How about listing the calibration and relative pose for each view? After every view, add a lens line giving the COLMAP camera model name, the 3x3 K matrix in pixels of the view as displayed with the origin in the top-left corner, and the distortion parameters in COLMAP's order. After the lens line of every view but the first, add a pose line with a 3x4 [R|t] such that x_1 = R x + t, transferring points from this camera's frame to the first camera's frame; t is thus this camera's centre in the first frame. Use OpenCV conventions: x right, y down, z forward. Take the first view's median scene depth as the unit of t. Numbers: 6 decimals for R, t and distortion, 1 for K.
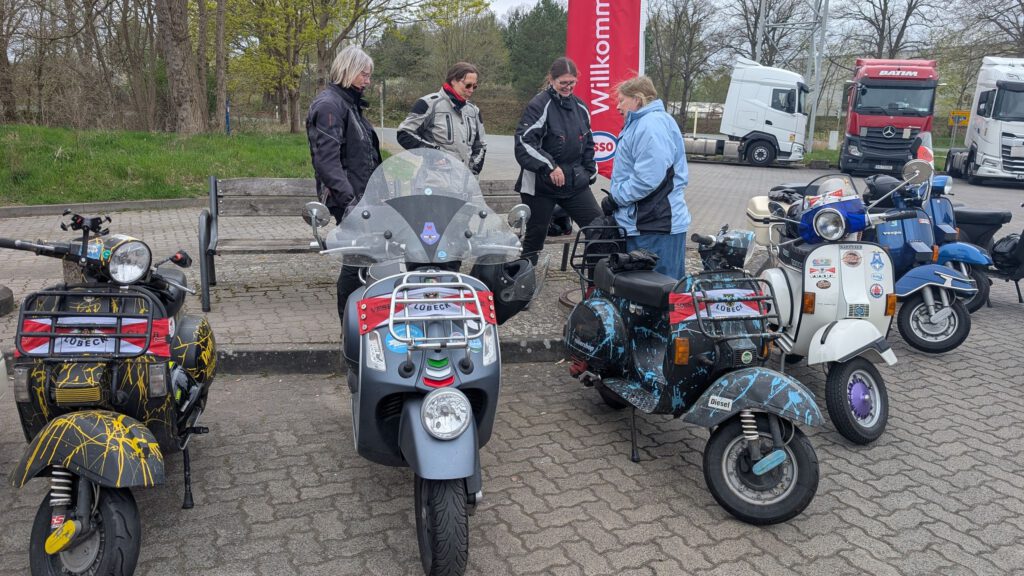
lens RADIAL K [[739.2, 0, 512.0], [0, 739.2, 288.0], [0, 0, 1]] dist [0.009445, 0.001522]
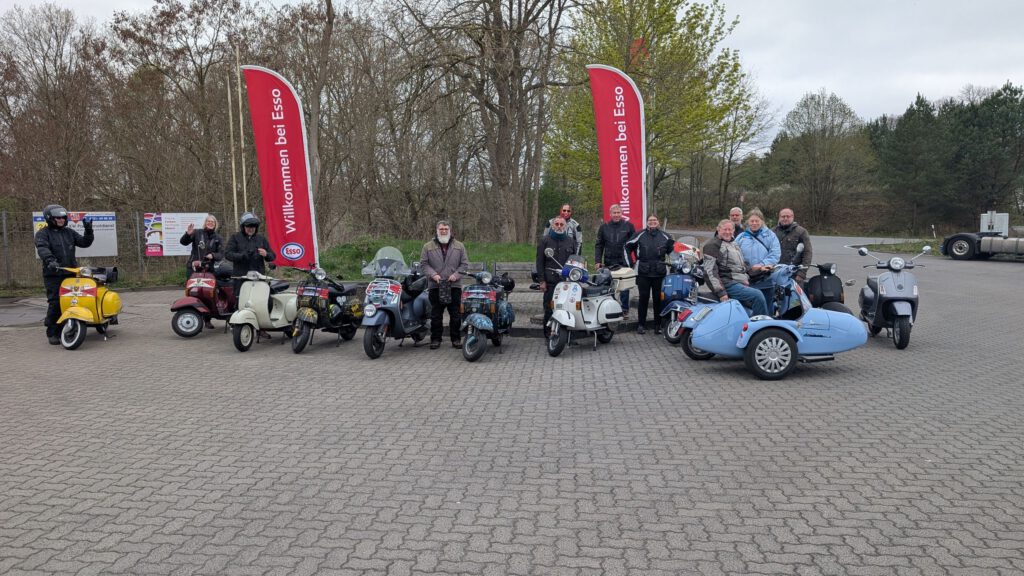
lens RADIAL K [[739.2, 0, 512.0], [0, 739.2, 288.0], [0, 0, 1]] dist [0.009445, 0.001522]
pose [[0.859034, 0.011653, -0.511787, 0.823438], [-0.083611, 0.989510, -0.117812, 0.142703], [0.505045, 0.143996, 0.850996, -0.643431]]
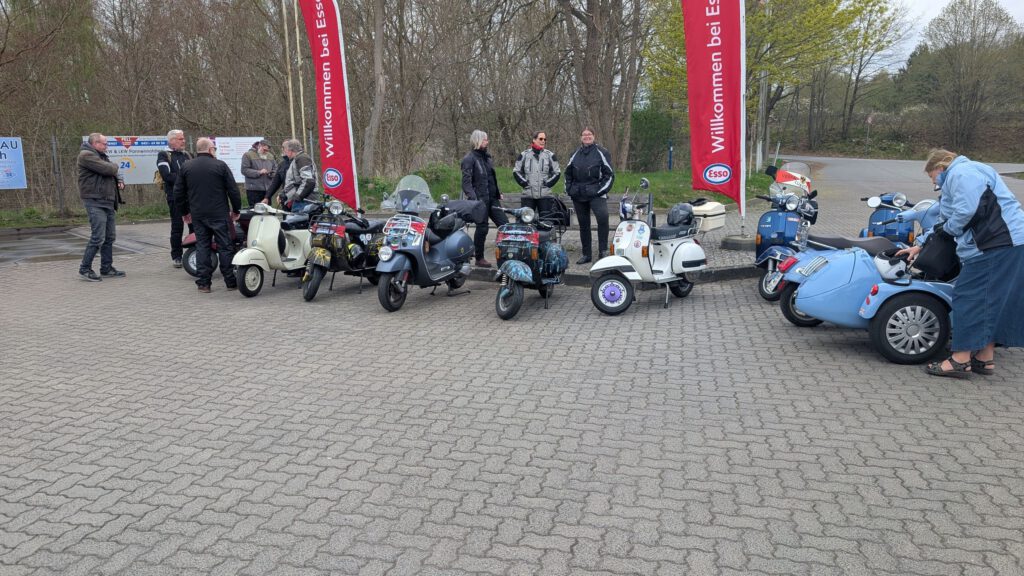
lens RADIAL K [[739.2, 0, 512.0], [0, 739.2, 288.0], [0, 0, 1]] dist [0.009445, 0.001522]
pose [[0.779085, 0.081539, -0.621593, 0.756153], [-0.109599, 0.993951, -0.006985, 0.088136], [0.617264, 0.073568, 0.783309, -0.385837]]
